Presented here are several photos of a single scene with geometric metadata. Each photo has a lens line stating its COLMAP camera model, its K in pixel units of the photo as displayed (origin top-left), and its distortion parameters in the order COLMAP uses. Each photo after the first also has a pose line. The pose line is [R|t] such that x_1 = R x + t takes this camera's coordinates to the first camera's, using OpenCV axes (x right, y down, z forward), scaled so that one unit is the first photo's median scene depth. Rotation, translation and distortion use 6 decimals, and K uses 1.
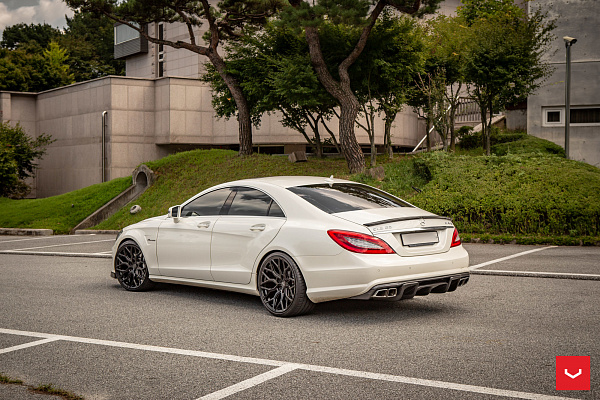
lens RADIAL K [[833.7, 0, 300.0], [0, 833.7, 200.0], [0, 0, 1]] dist [-0.001847, 0.056230]
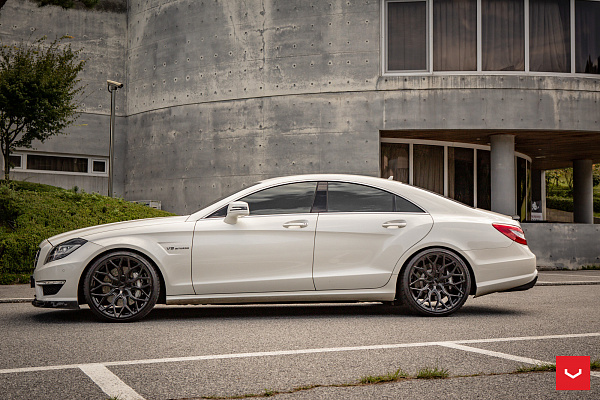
lens RADIAL K [[833.7, 0, 300.0], [0, 833.7, 200.0], [0, 0, 1]] dist [-0.001847, 0.056230]
pose [[0.577897, 0.055575, 0.814215, -0.344645], [0.015763, 0.996732, -0.079221, 0.031291], [-0.815957, 0.058616, 0.575133, 0.224352]]
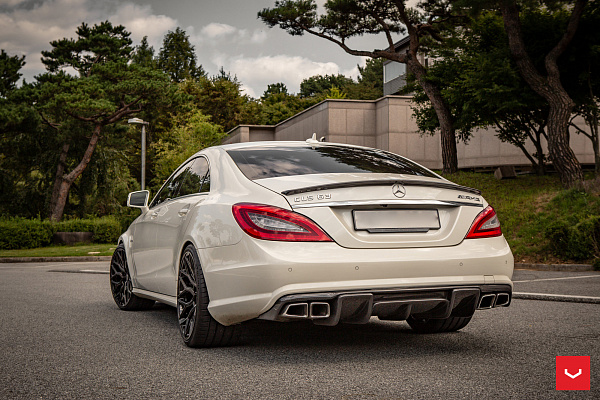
lens RADIAL K [[833.7, 0, 300.0], [0, 833.7, 200.0], [0, 0, 1]] dist [-0.001847, 0.056230]
pose [[0.936467, -0.013138, -0.350509, 0.107502], [-0.006400, 0.998492, -0.054523, 0.024359], [0.350696, 0.053303, 0.934971, 0.167332]]
